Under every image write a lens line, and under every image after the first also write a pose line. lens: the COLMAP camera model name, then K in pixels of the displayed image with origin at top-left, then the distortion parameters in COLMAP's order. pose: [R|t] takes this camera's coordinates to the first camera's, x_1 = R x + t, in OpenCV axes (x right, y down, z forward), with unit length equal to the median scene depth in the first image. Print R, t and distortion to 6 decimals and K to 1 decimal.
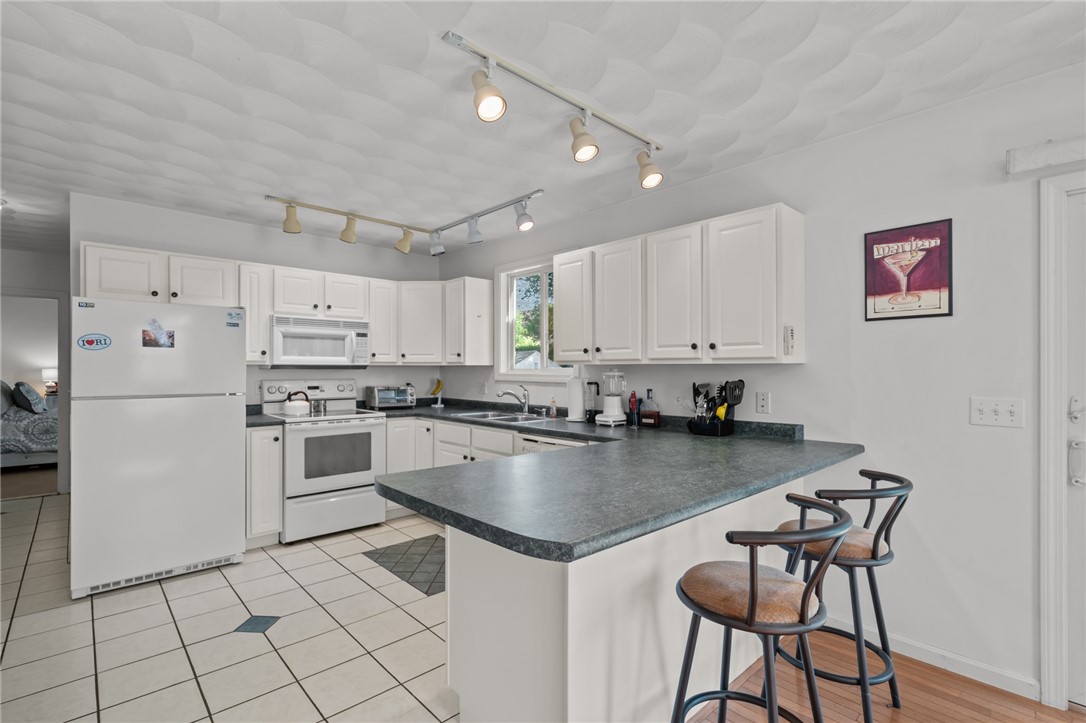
lens RADIAL K [[500.9, 0, 543.0], [0, 500.9, 361.5], [0, 0, 1]] dist [0.002256, -0.000055]
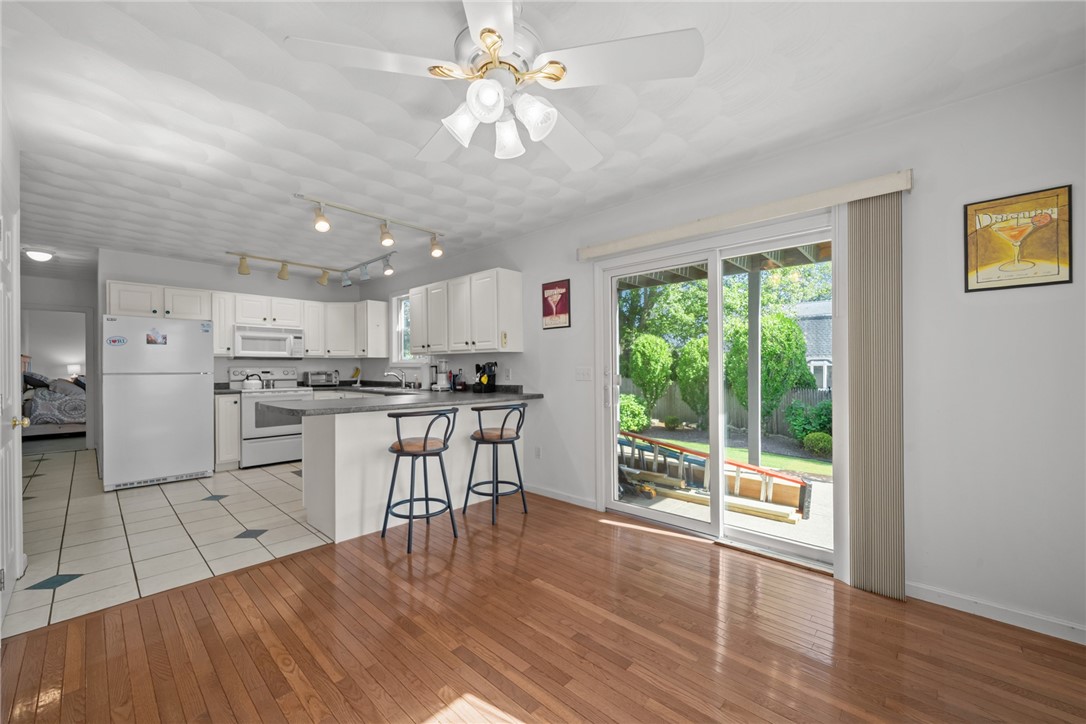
lens RADIAL K [[429.1, 0, 542.0], [0, 429.1, 364.0], [0, 0, 1]] dist [-0.001417, -0.000181]
pose [[0.997785, -0.004178, 0.066390, 0.364126], [0.003902, 0.999983, 0.004283, 0.030971], [-0.066407, -0.004015, 0.997785, -0.443542]]
